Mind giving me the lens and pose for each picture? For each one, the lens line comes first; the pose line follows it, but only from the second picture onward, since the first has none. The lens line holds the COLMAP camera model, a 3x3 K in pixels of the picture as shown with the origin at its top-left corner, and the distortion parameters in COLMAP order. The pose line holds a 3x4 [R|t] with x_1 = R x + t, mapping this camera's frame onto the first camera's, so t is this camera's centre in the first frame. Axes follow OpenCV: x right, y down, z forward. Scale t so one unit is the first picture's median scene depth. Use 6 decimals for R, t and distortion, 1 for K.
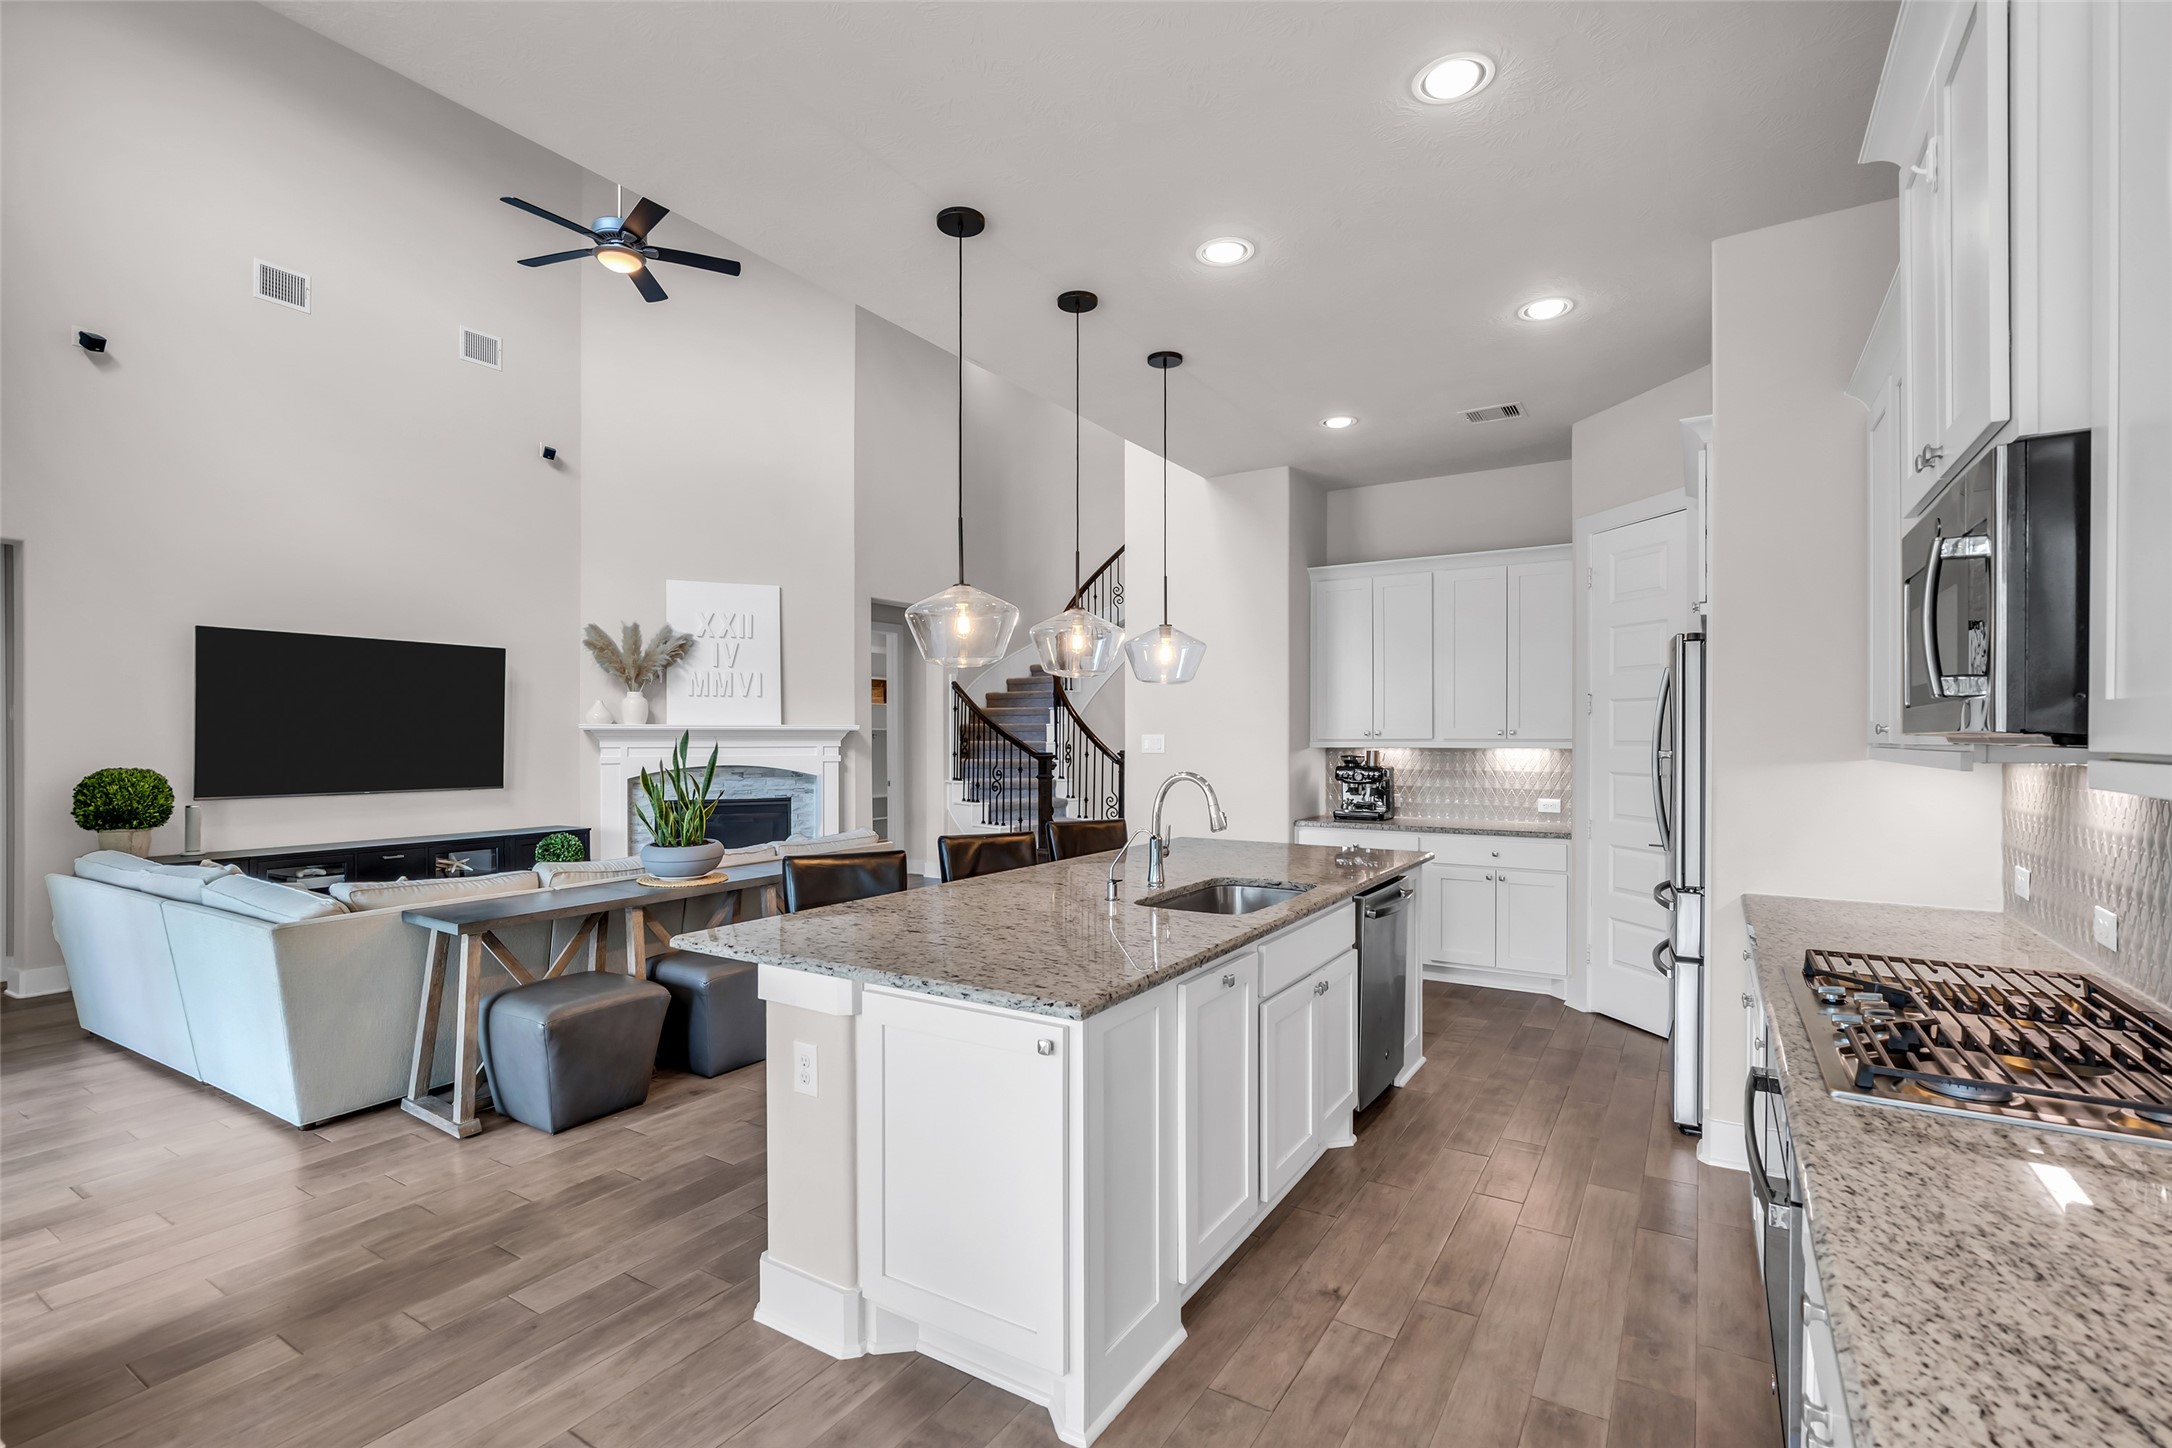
lens RADIAL K [[993.2, 0, 1090.4], [0, 993.2, 741.4], [0, 0, 1]] dist [-0.016196, 0.004568]
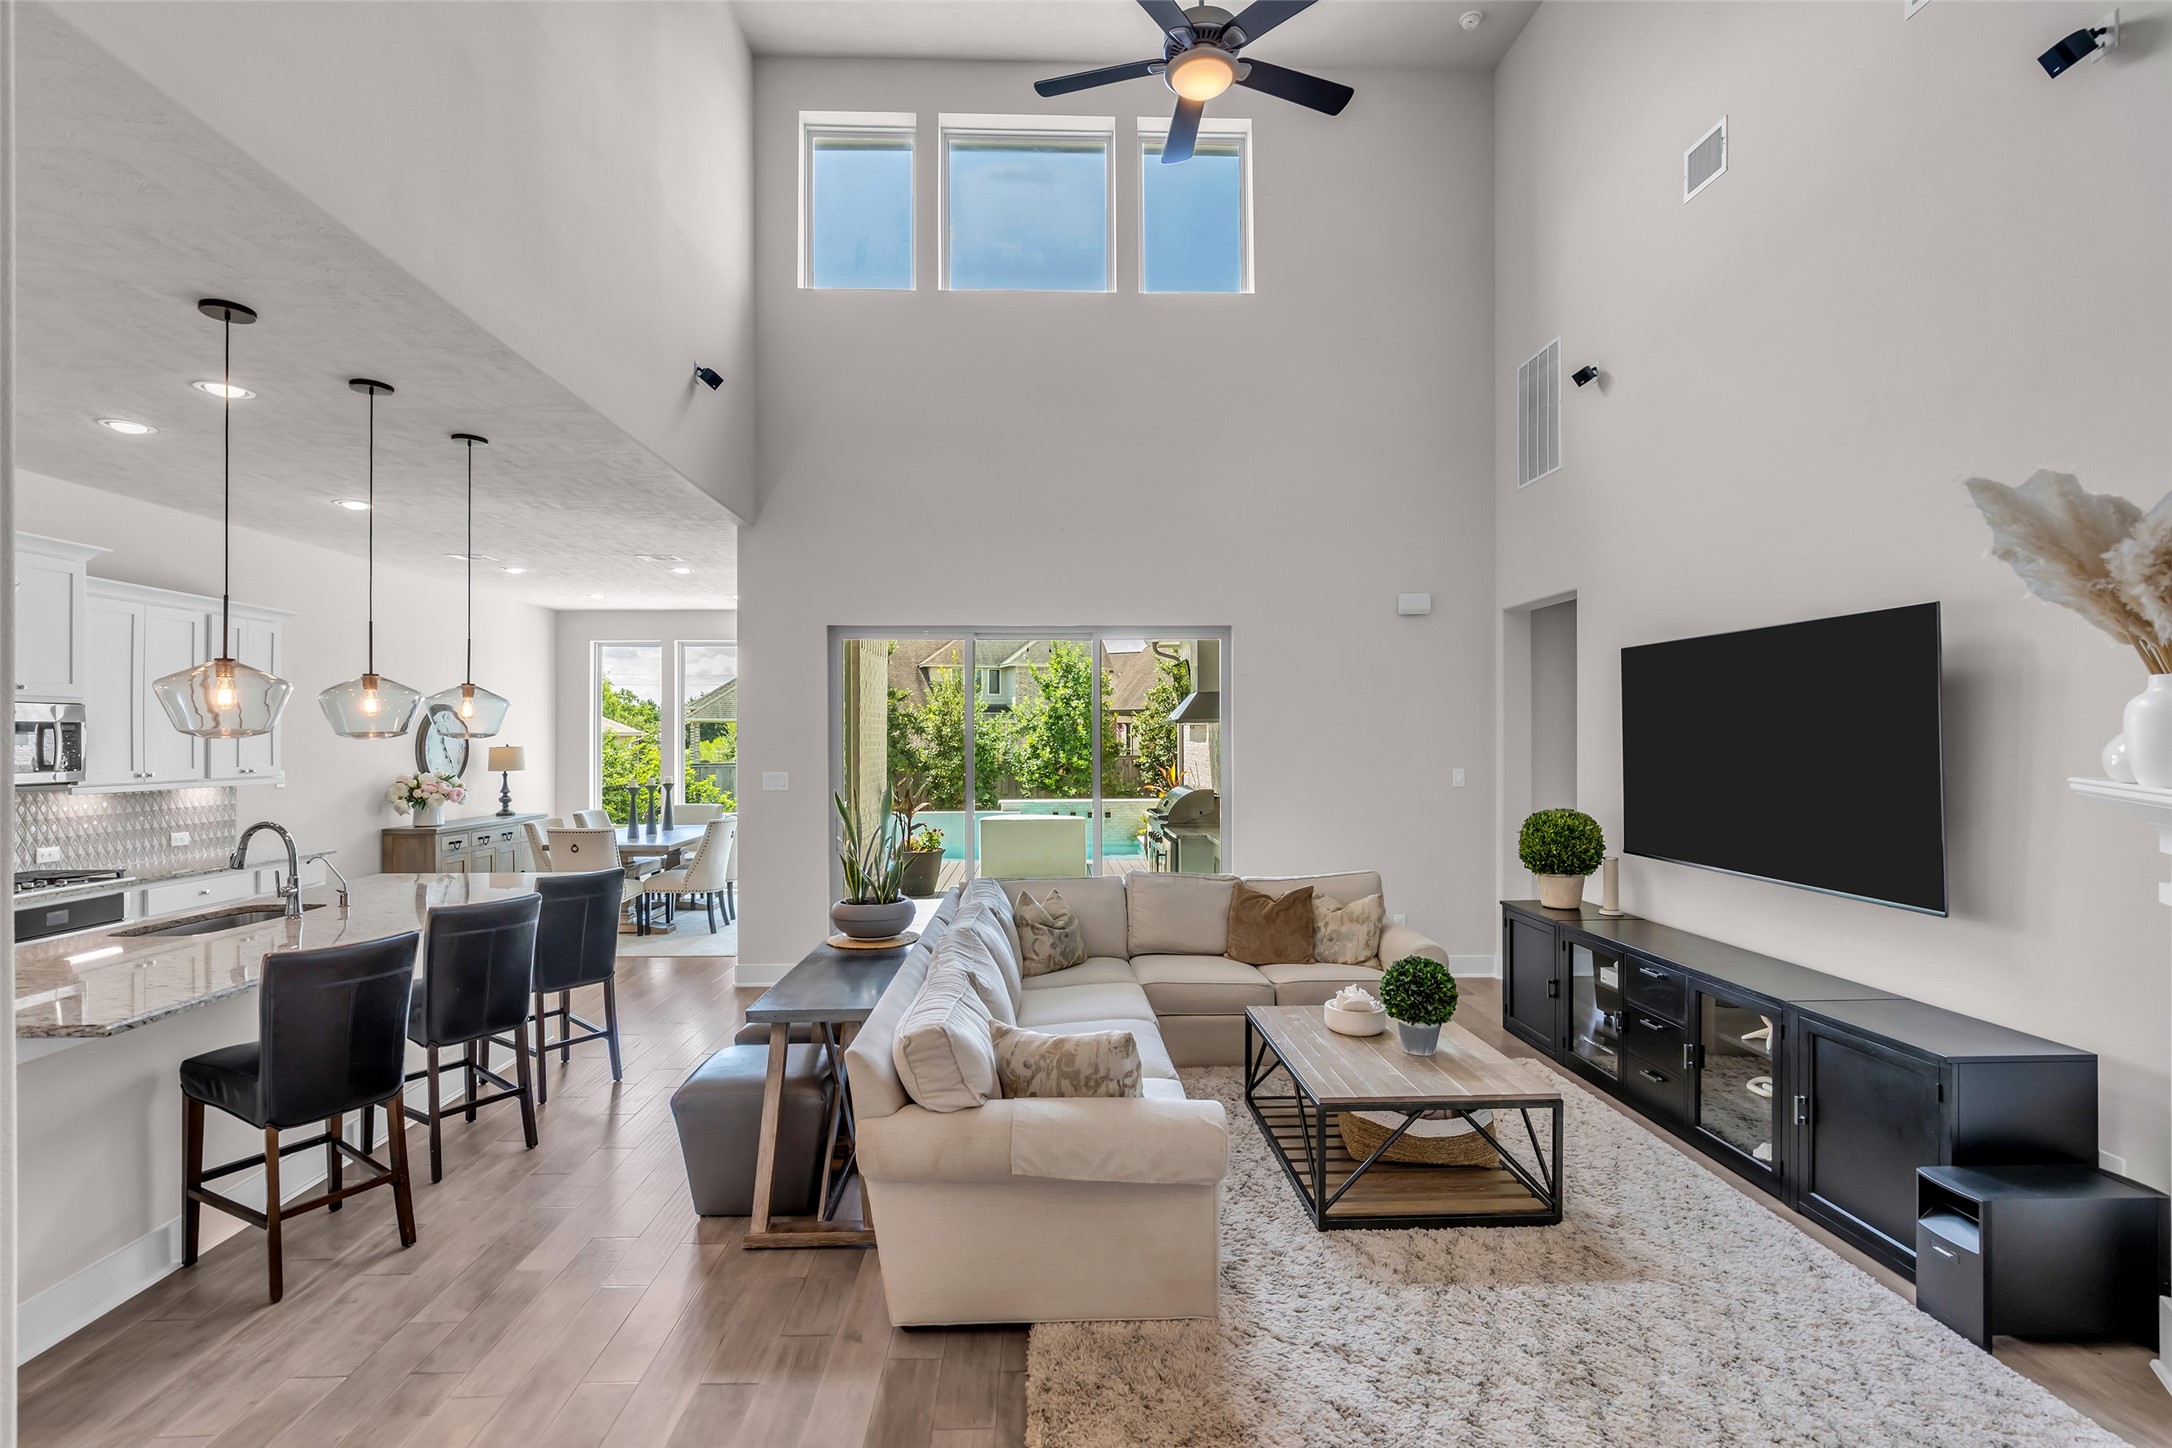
lens RADIAL K [[993.2, 0, 1084.3], [0, 993.2, 731.1], [0, 0, 1]] dist [-0.016196, 0.004568]
pose [[-0.826703, -0.000614, -0.562638, -0.038666], [0.001786, 0.999992, -0.003715, -0.042056], [0.562636, -0.004077, -0.826695, 1.389388]]
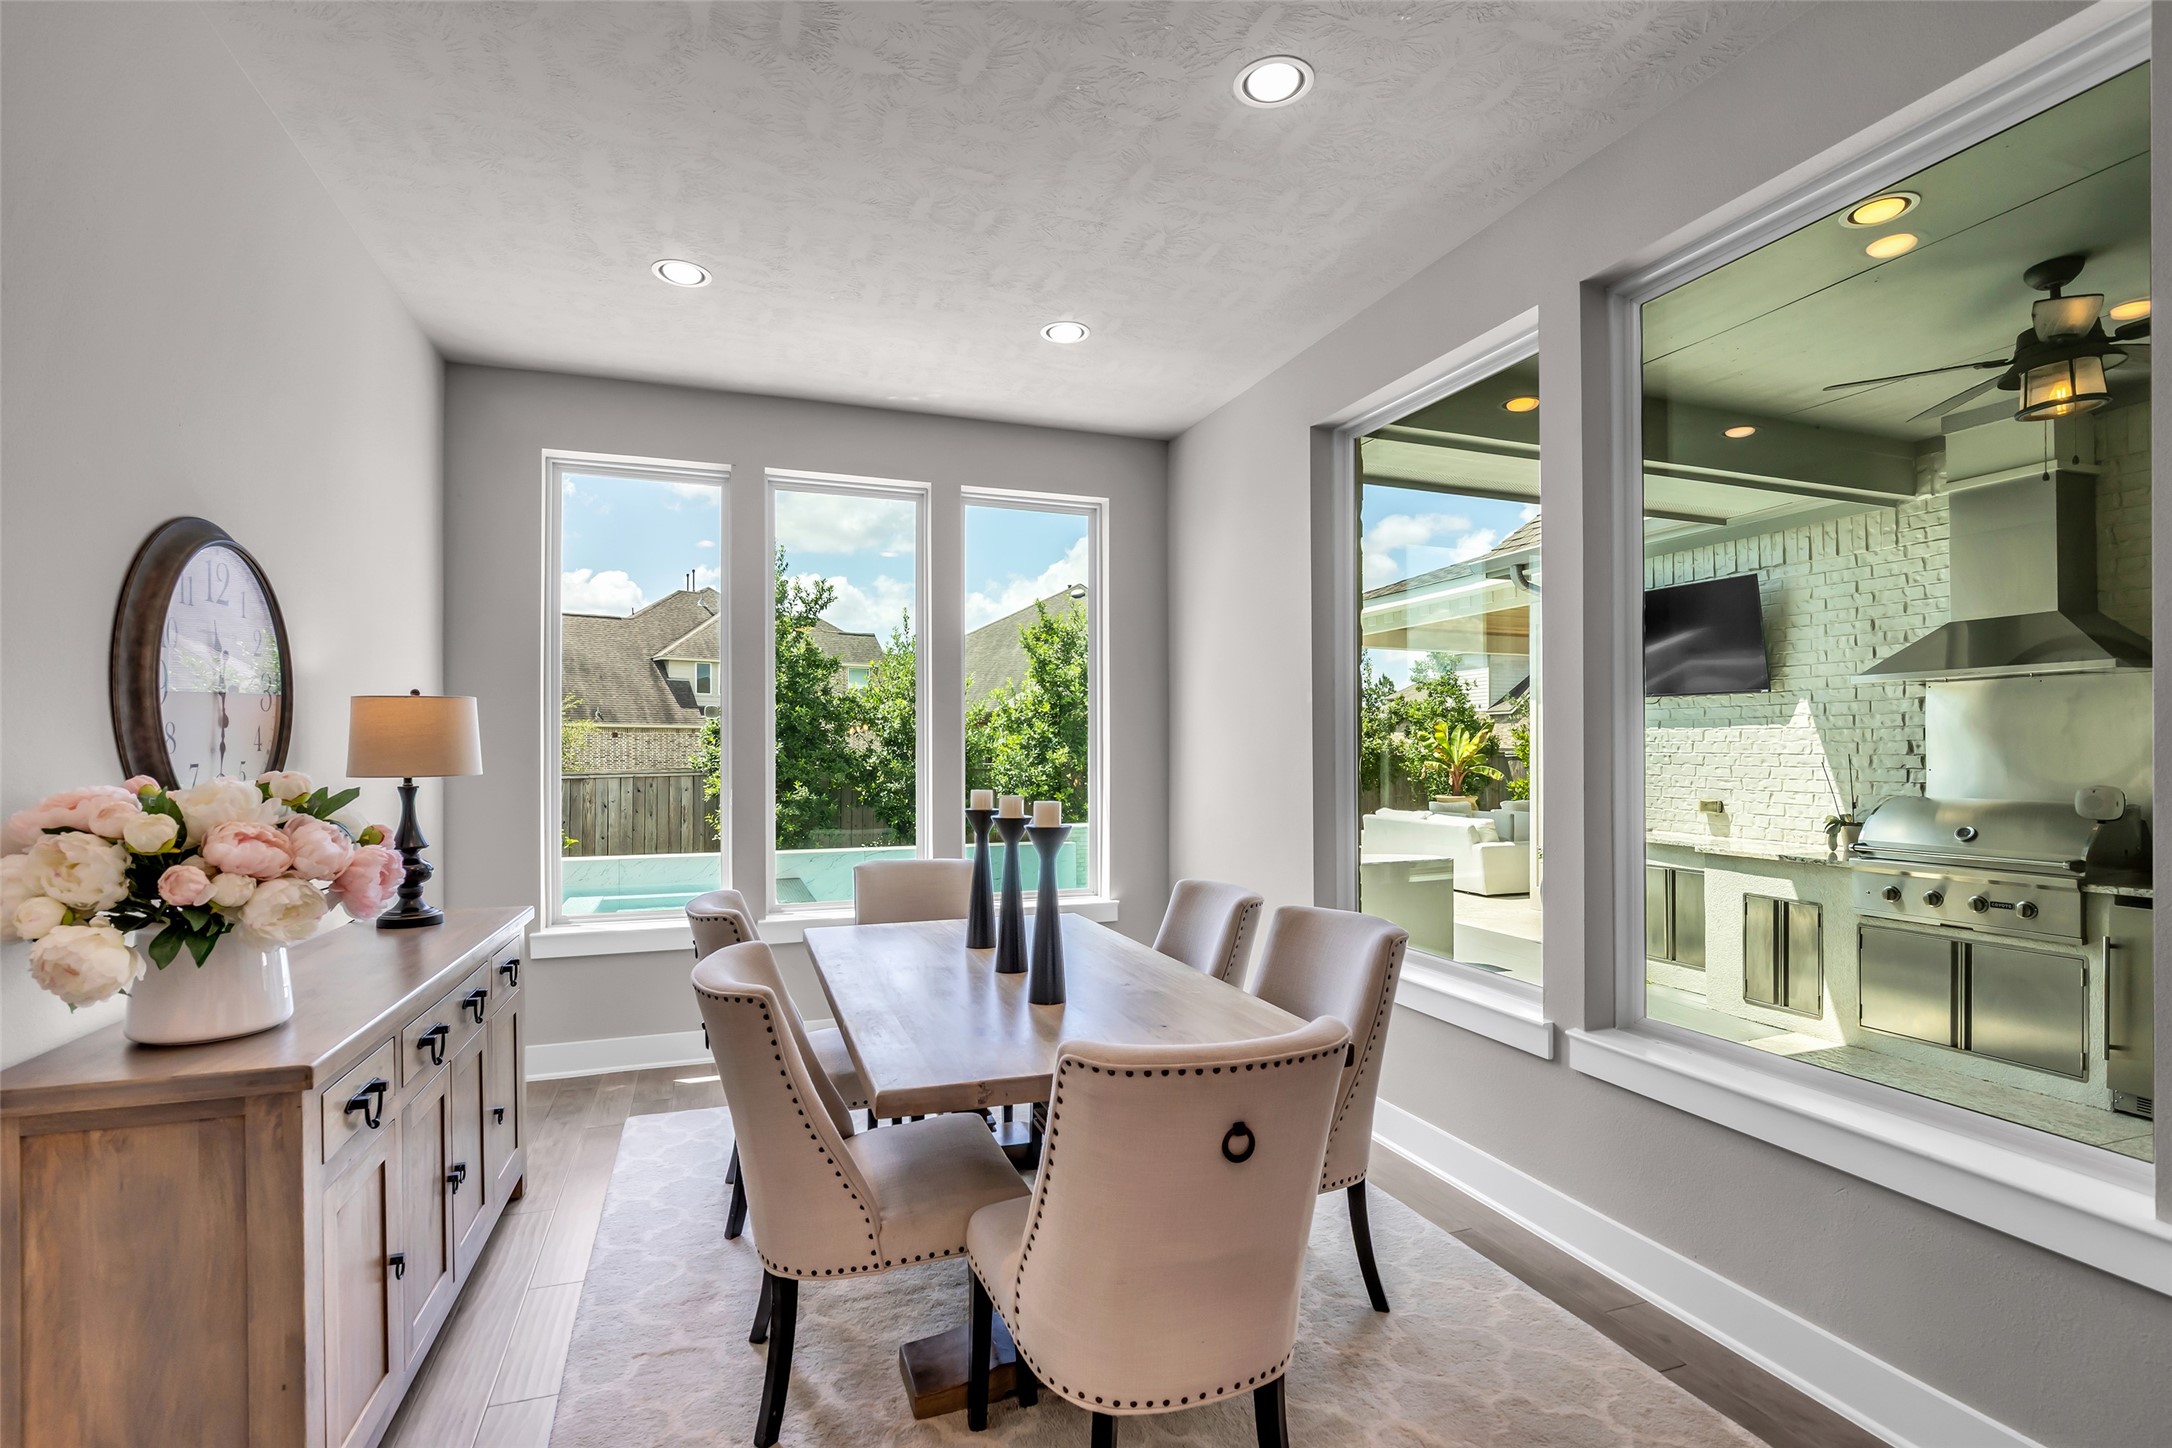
lens RADIAL K [[993.2, 0, 1083.1], [0, 993.2, 751.2], [0, 0, 1]] dist [-0.016196, 0.004568]
pose [[-0.614018, 0.000485, -0.789292, 0.013401], [-0.002026, 0.999996, 0.002191, -0.001047], [0.789289, 0.002944, -0.614015, 0.140794]]
